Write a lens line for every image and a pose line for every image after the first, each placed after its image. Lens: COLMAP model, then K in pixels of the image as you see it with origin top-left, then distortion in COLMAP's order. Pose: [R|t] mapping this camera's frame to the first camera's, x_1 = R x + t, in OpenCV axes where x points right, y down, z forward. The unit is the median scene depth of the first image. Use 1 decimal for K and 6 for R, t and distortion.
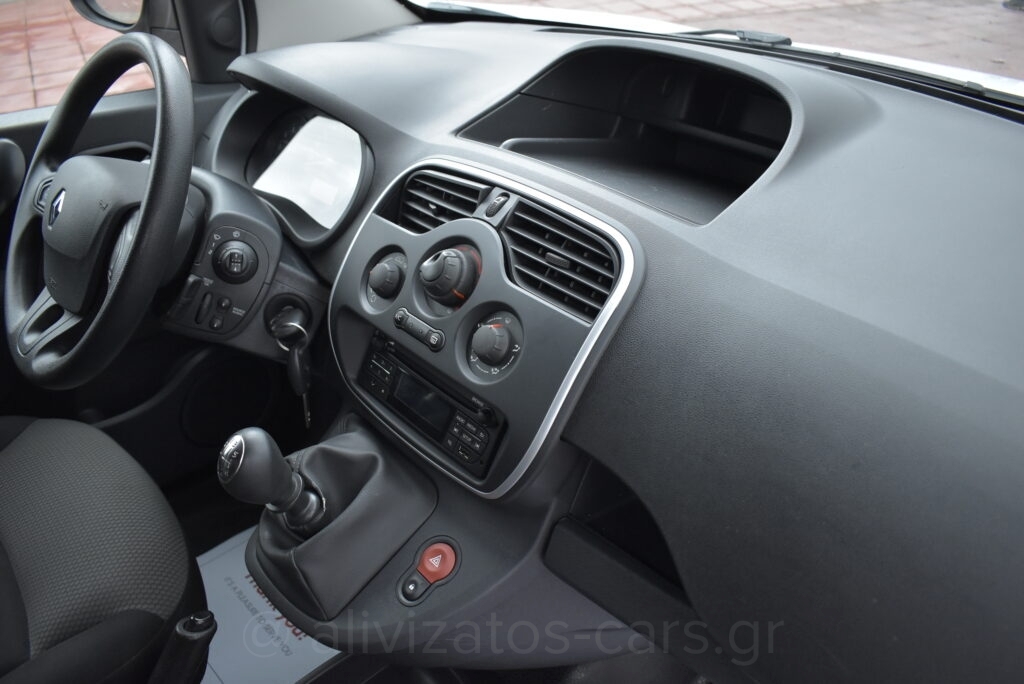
lens RADIAL K [[797.4, 0, 512.0], [0, 797.4, 342.0], [0, 0, 1]] dist [-0.096554, 0.009123]
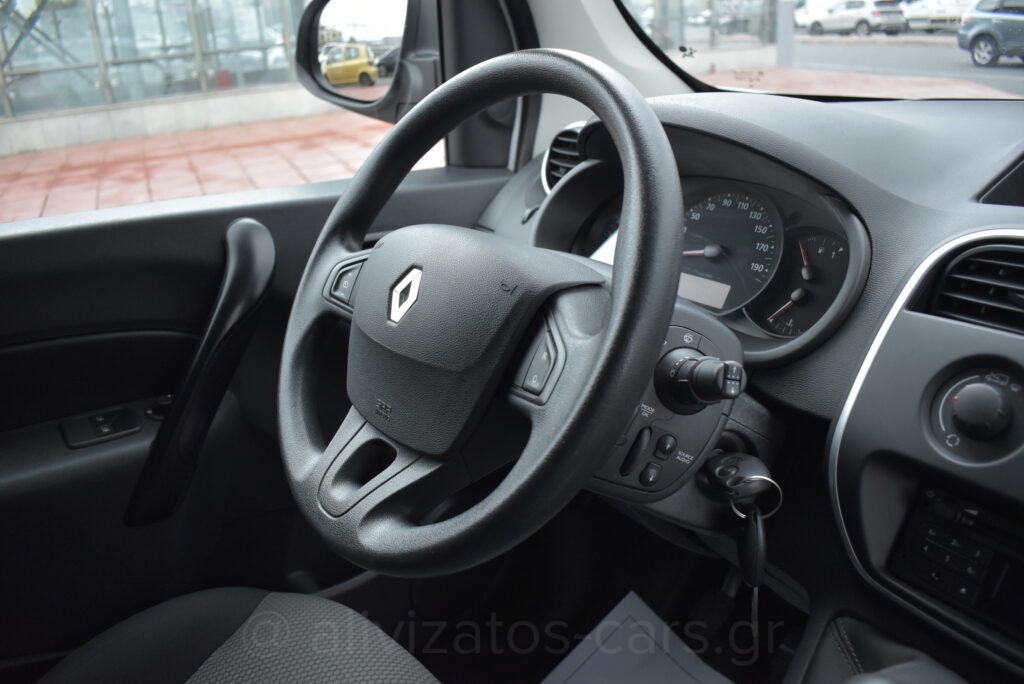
lens RADIAL K [[797.4, 0, 512.0], [0, 797.4, 342.0], [0, 0, 1]] dist [-0.096554, 0.009123]
pose [[0.996149, 0.006520, -0.087429, -0.458355], [-0.021001, 0.985944, -0.165752, -0.022737], [0.085119, 0.166949, 0.982284, 0.356080]]
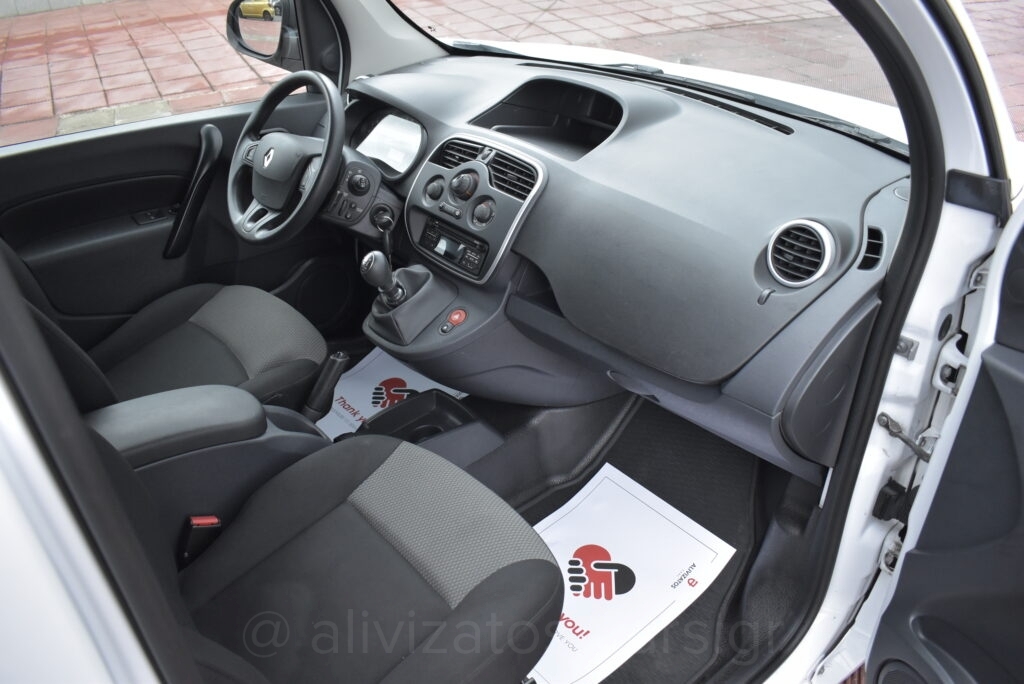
lens RADIAL K [[797.4, 0, 512.0], [0, 797.4, 342.0], [0, 0, 1]] dist [-0.096554, 0.009123]
pose [[0.999720, 0.010219, -0.021326, 0.093158], [-0.010231, 0.999948, -0.000452, 0.312379], [0.021320, 0.000671, 0.999772, -1.072718]]
